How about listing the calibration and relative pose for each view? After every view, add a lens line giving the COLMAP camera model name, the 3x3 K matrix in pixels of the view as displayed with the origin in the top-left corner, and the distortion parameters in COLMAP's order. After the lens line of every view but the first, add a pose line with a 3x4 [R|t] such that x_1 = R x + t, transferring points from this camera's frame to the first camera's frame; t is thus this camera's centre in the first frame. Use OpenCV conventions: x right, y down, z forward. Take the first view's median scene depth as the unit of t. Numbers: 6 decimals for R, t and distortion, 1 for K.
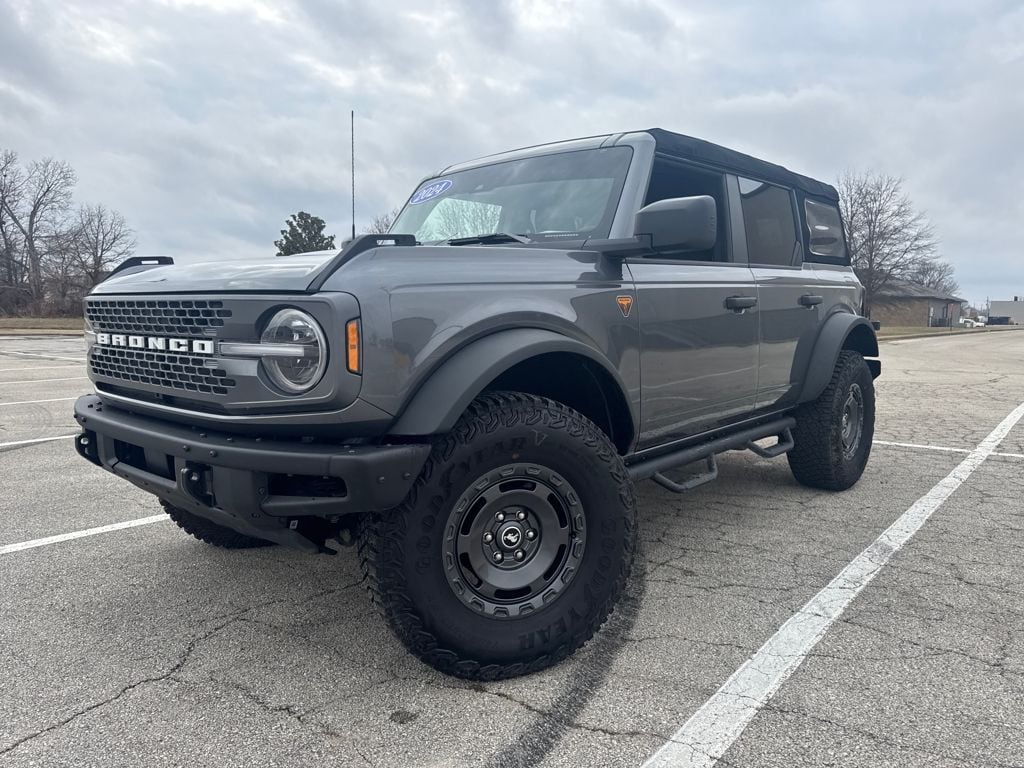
lens RADIAL K [[746.9, 0, 514.0], [0, 746.9, 387.1], [0, 0, 1]] dist [0.002592, 0.004254]
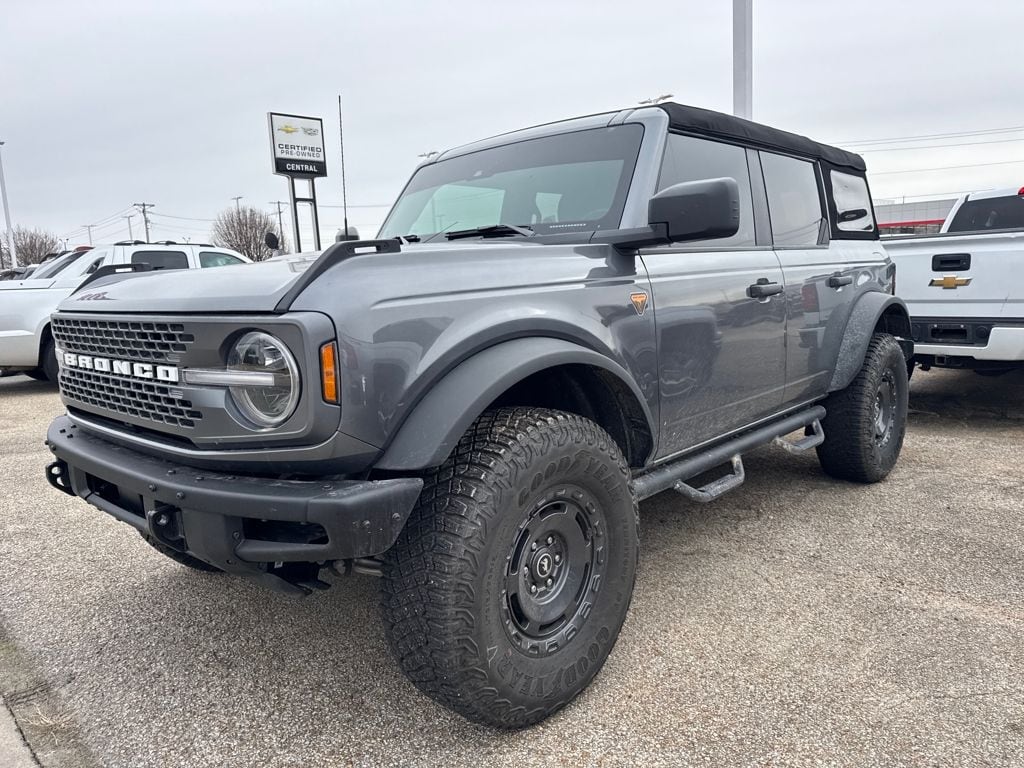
lens RADIAL K [[746.9, 0, 514.0], [0, 746.9, 387.1], [0, 0, 1]] dist [0.002592, 0.004254]
pose [[0.999280, -0.029360, -0.024036, 0.018525], [0.030151, 0.998993, 0.033238, -0.049990], [0.023036, -0.033939, 0.999158, 0.103168]]
